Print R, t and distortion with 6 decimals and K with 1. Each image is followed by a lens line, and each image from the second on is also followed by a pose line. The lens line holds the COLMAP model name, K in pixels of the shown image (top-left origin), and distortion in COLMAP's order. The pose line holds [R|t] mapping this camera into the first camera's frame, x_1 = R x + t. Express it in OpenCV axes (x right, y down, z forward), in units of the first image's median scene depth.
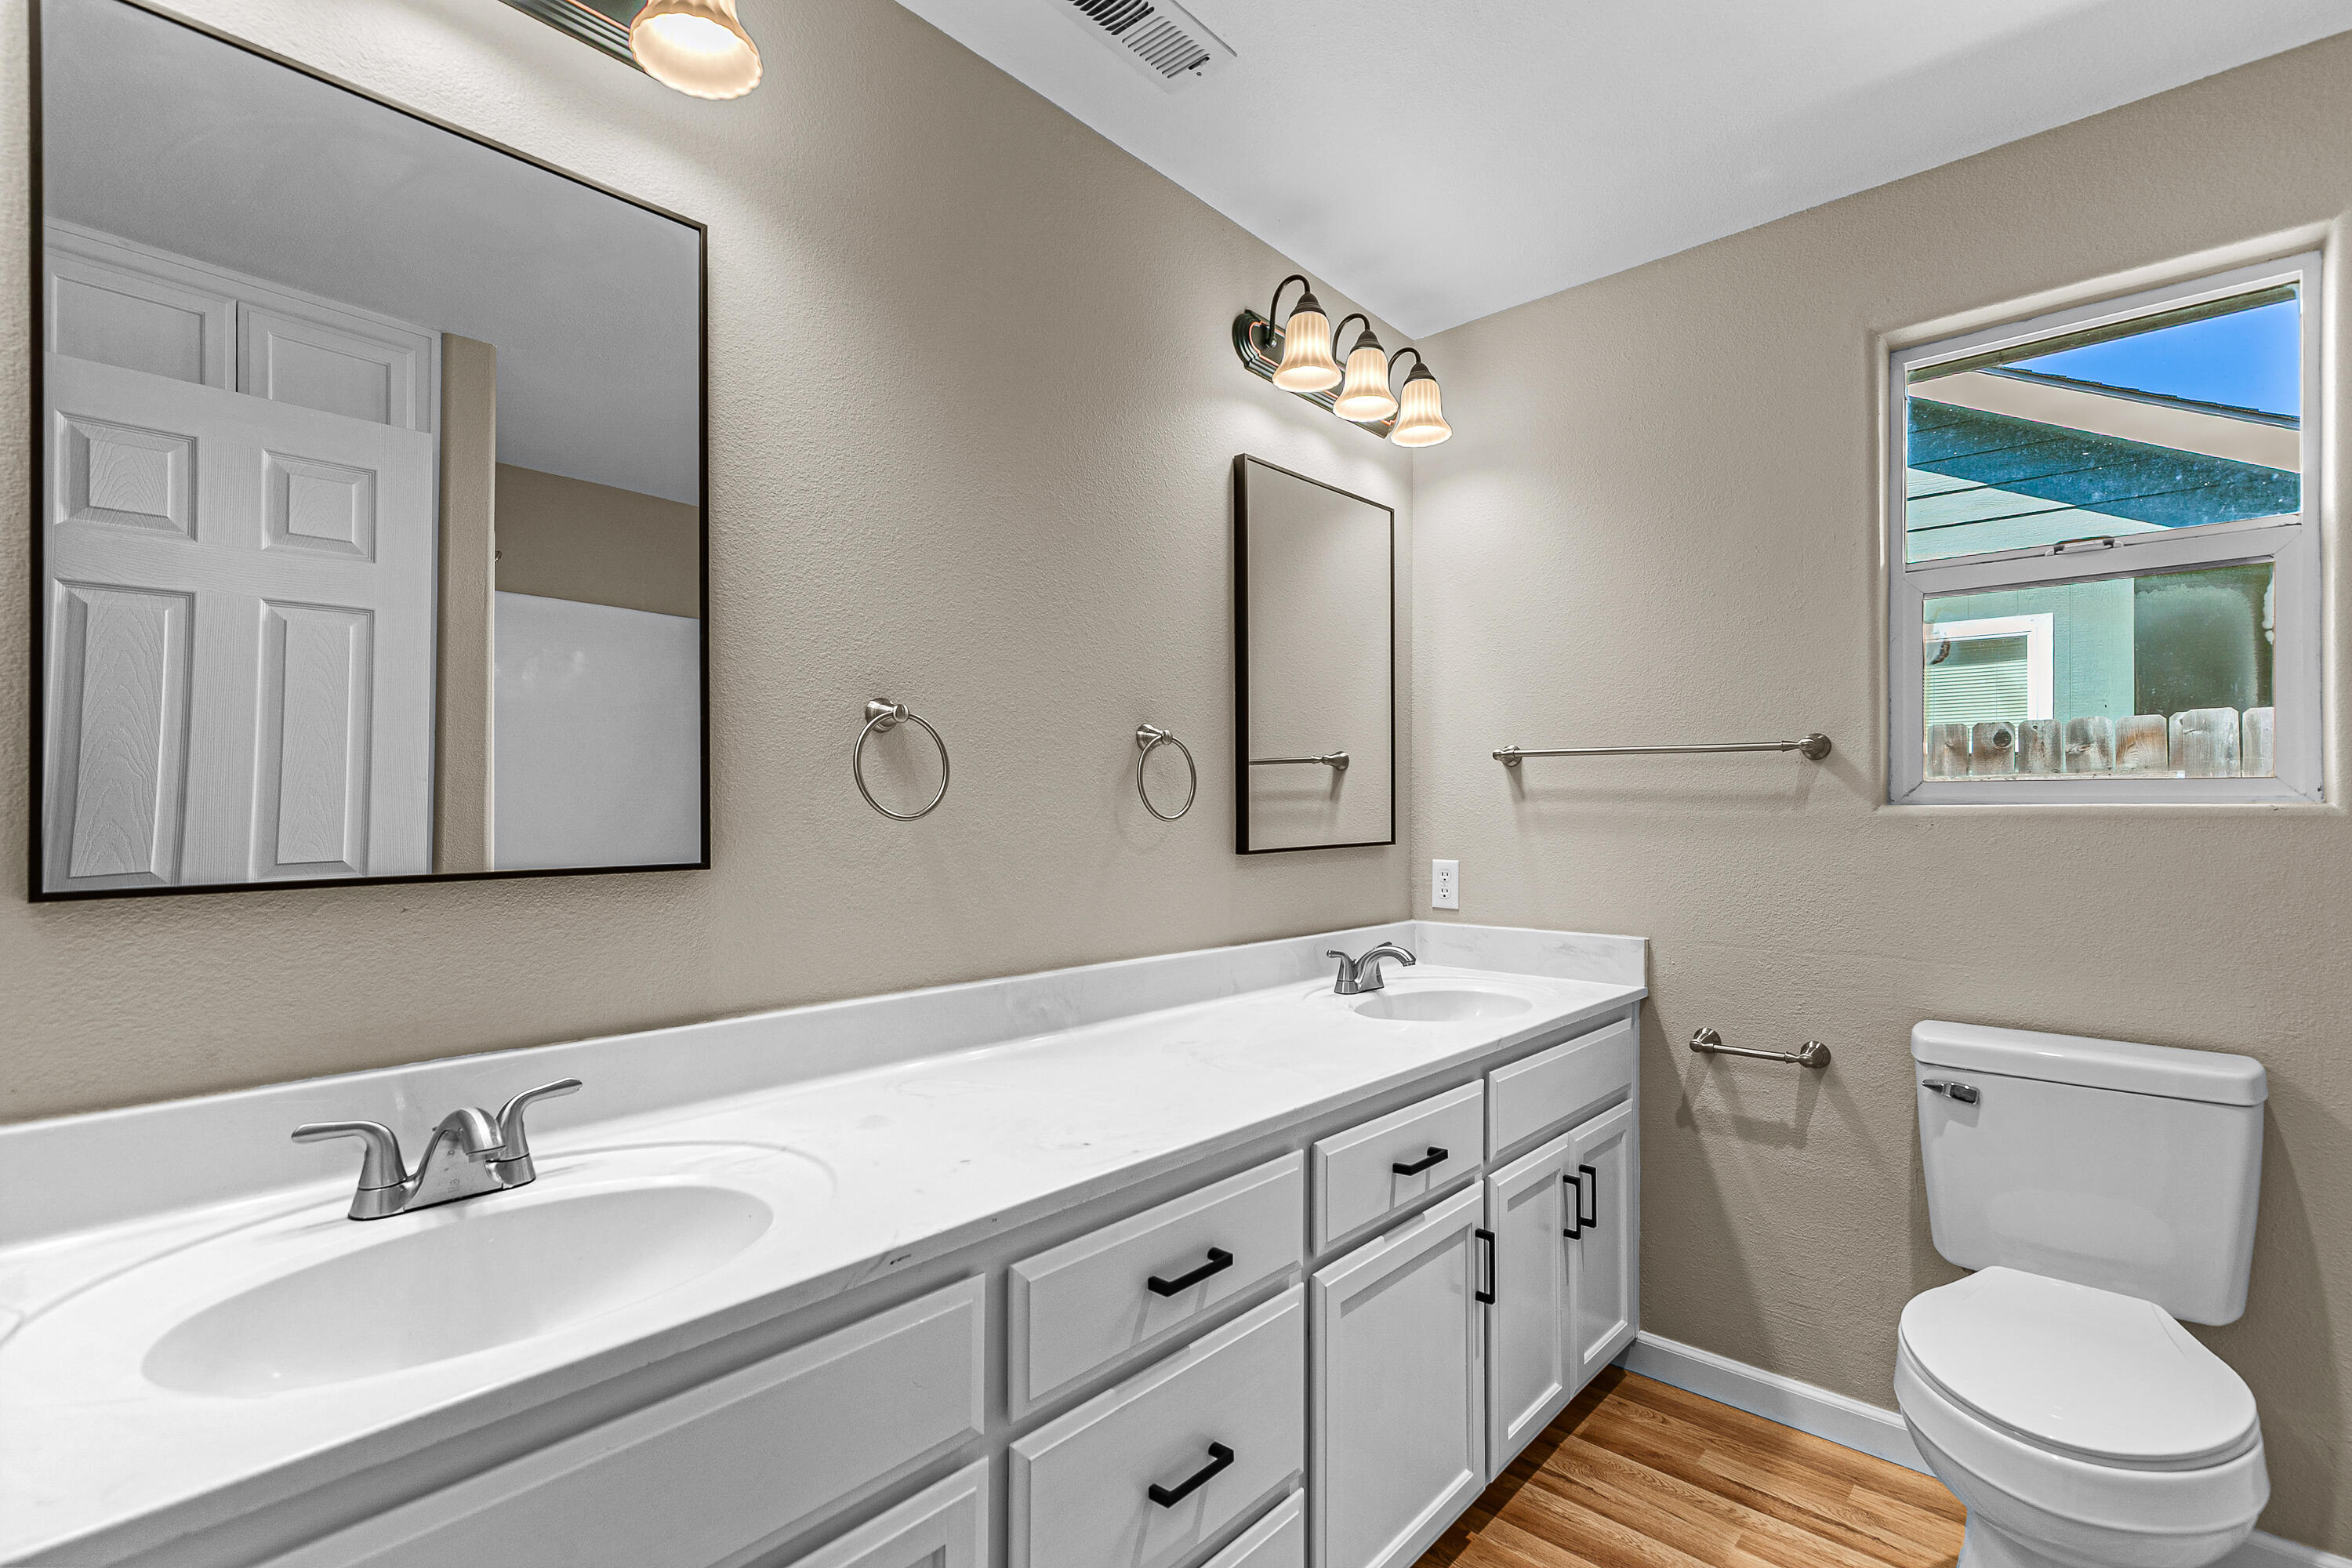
lens RADIAL K [[1070.5, 0, 1178.8], [0, 1070.5, 778.2], [0, 0, 1]] dist [0.013518, -0.001320]
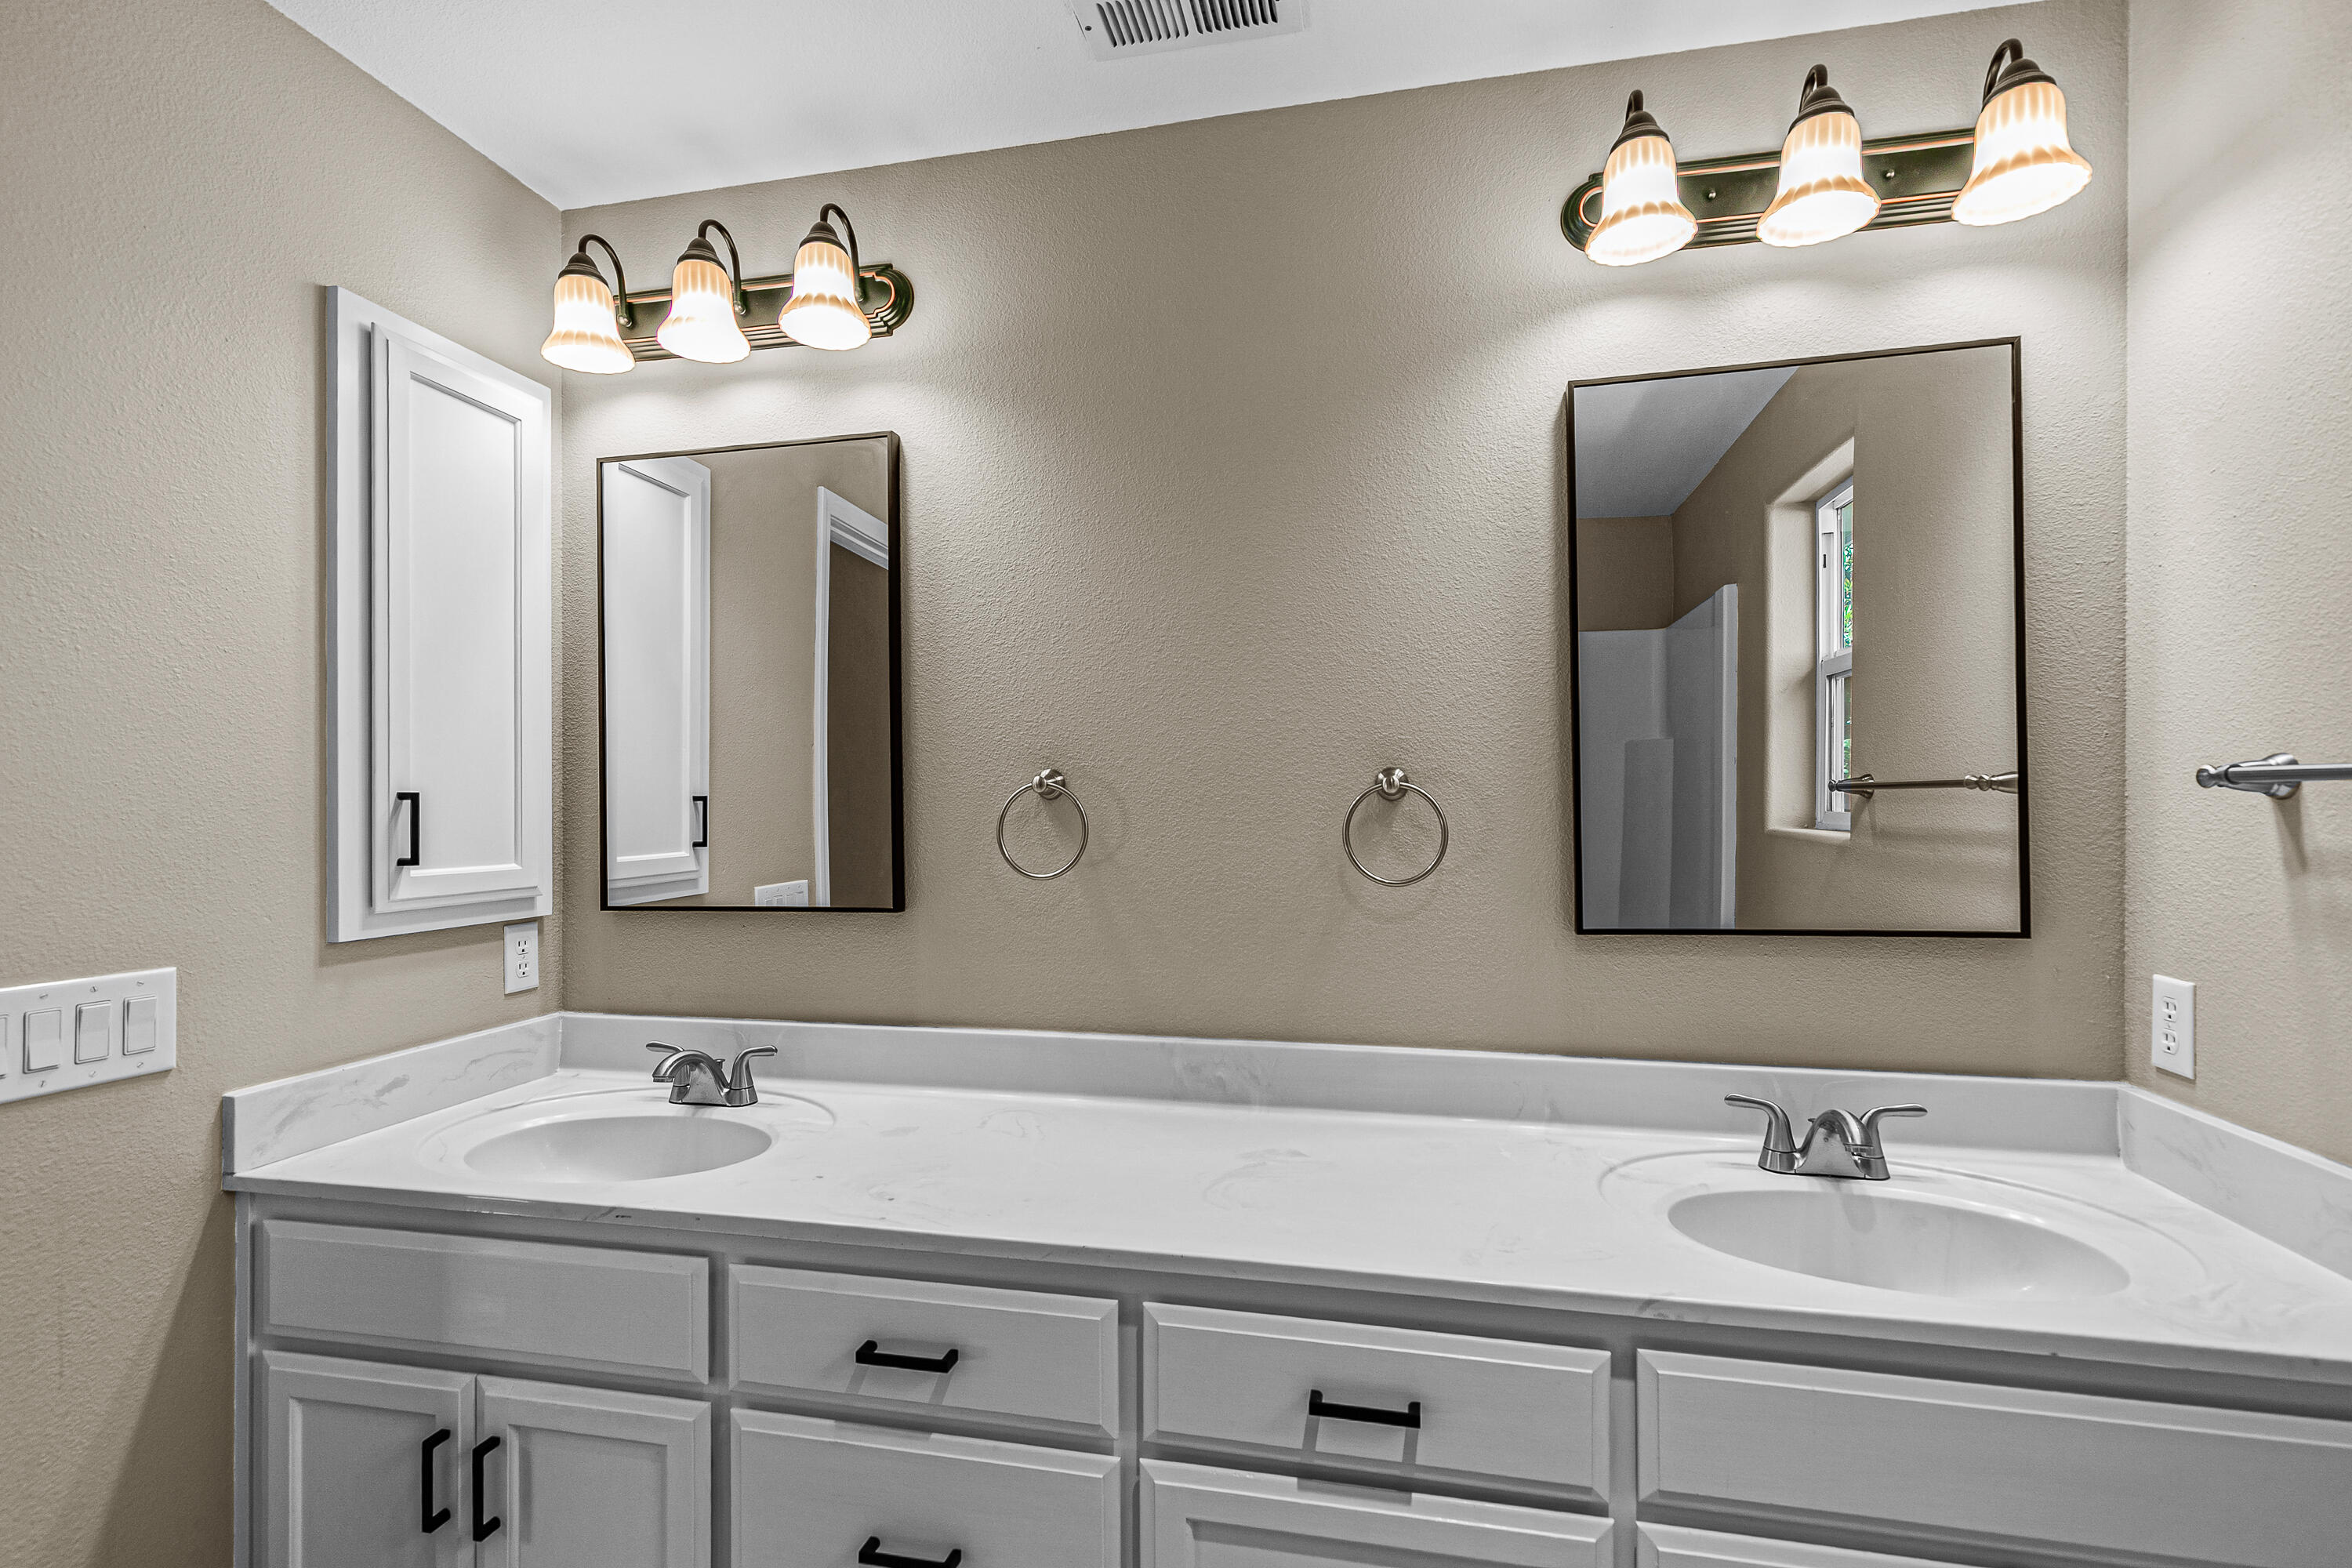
lens RADIAL K [[1070.5, 0, 1175.0], [0, 1070.5, 785.0], [0, 0, 1]] dist [0.013518, -0.001320]
pose [[0.492269, -0.019410, -0.870227, 0.766082], [0.033395, 0.999436, -0.003401, -0.049515], [0.869802, -0.027387, 0.492640, 0.548367]]
